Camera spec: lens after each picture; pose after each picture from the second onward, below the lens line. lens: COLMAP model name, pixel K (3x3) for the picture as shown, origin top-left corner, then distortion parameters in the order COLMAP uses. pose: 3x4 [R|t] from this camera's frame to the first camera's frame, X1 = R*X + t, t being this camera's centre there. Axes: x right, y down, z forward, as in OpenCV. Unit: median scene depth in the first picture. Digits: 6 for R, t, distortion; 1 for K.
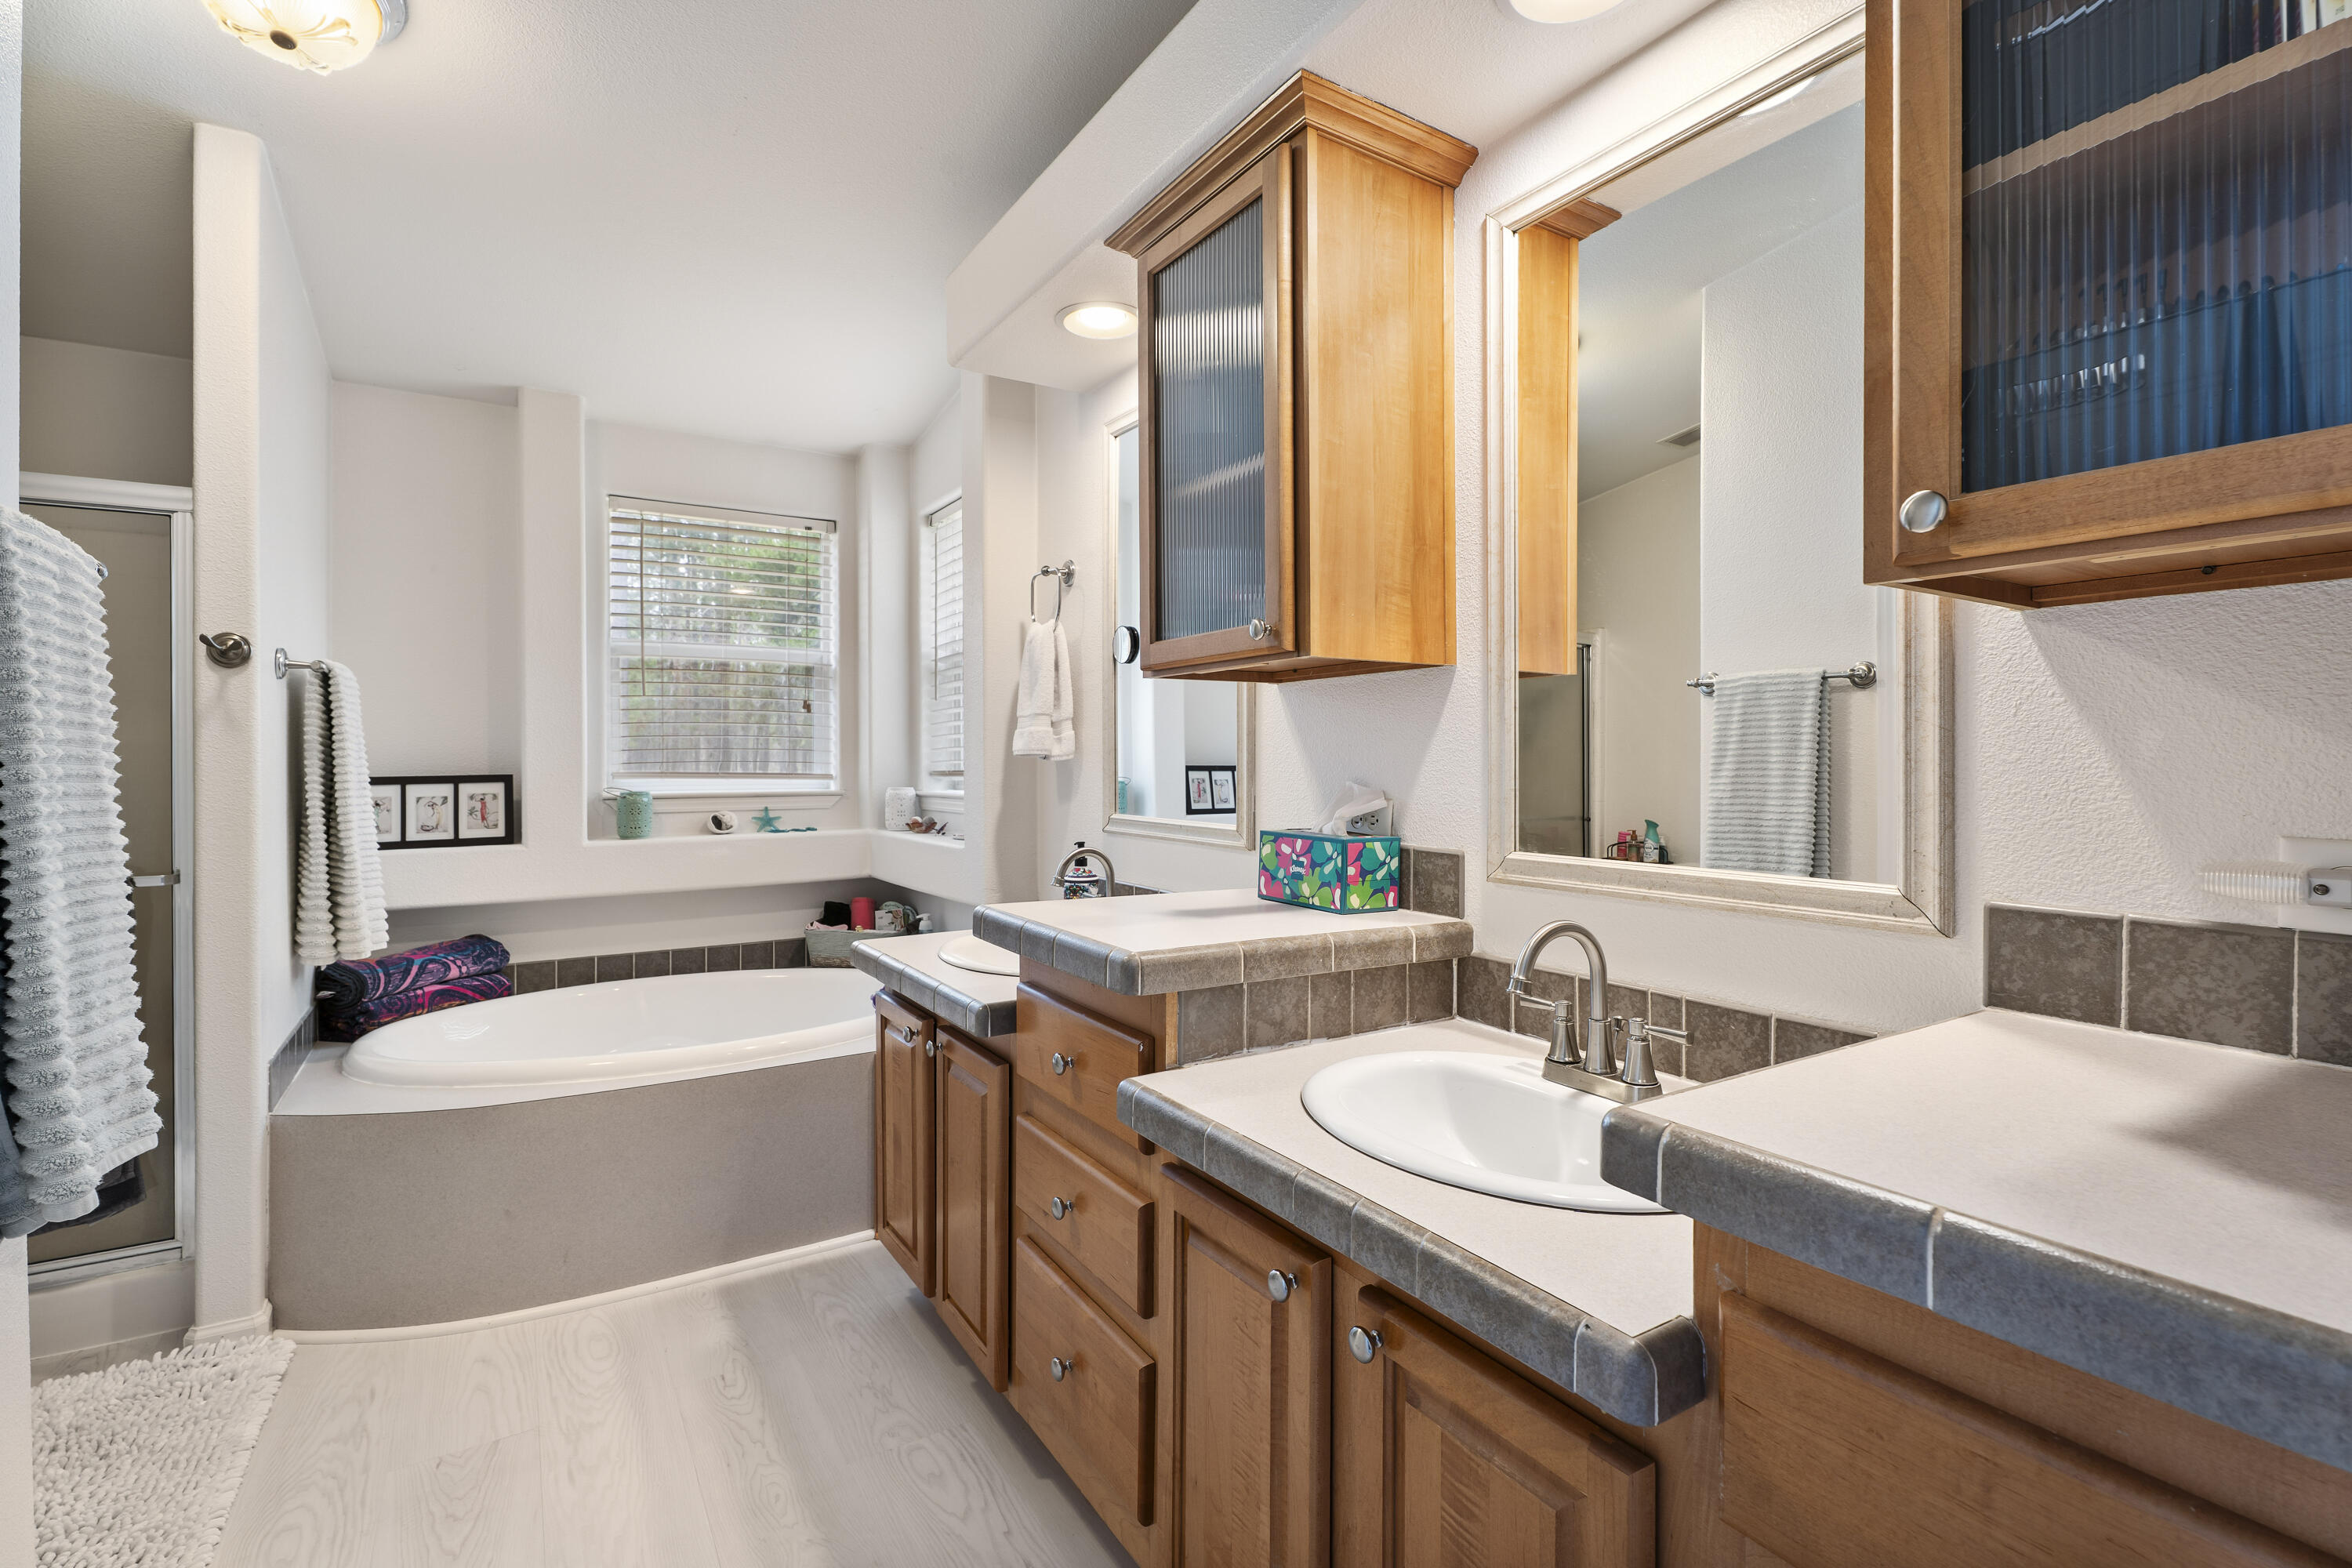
lens RADIAL K [[1056.4, 0, 1176.4], [0, 1056.4, 764.1], [0, 0, 1]] dist [-0.002668, -0.000322]
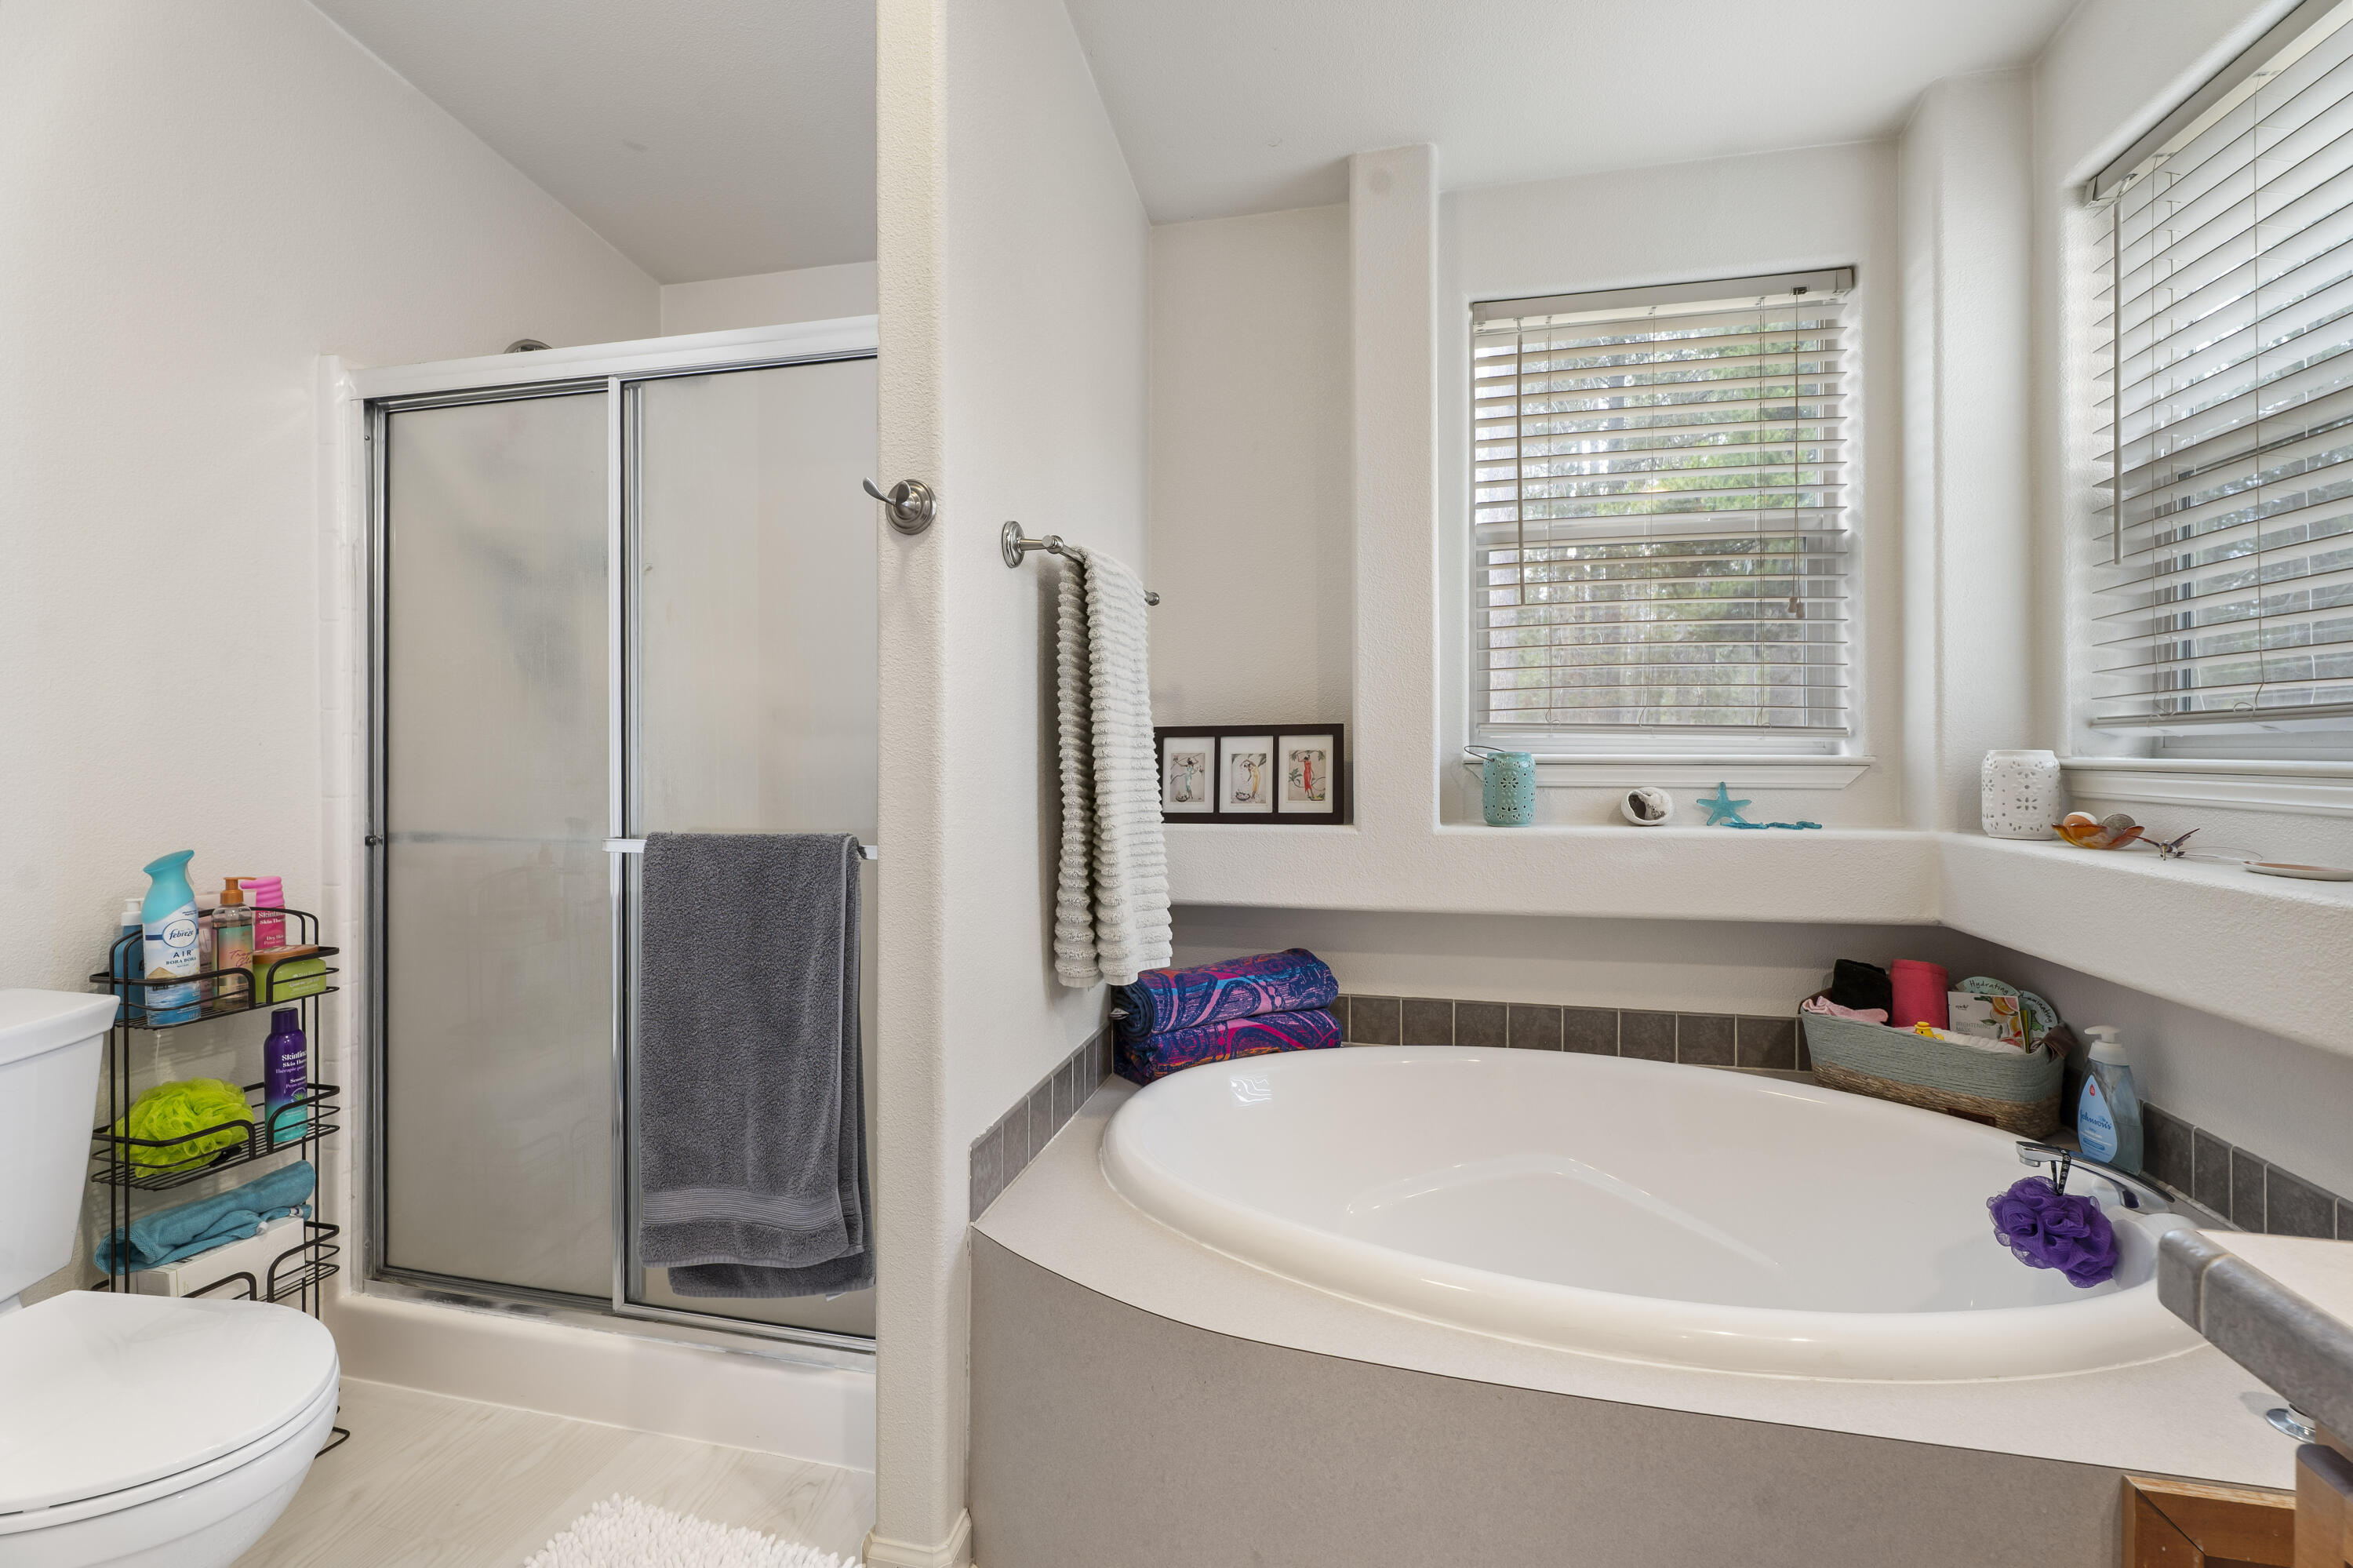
lens RADIAL K [[1056.9, 0, 1161.8], [0, 1056.9, 739.1], [0, 0, 1]] dist [-0.002668, -0.000322]
pose [[0.692817, -0.002114, -0.721111, -0.213816], [-0.003380, 0.999975, -0.006179, 0.024877], [0.721106, 0.006719, 0.692792, 0.438339]]
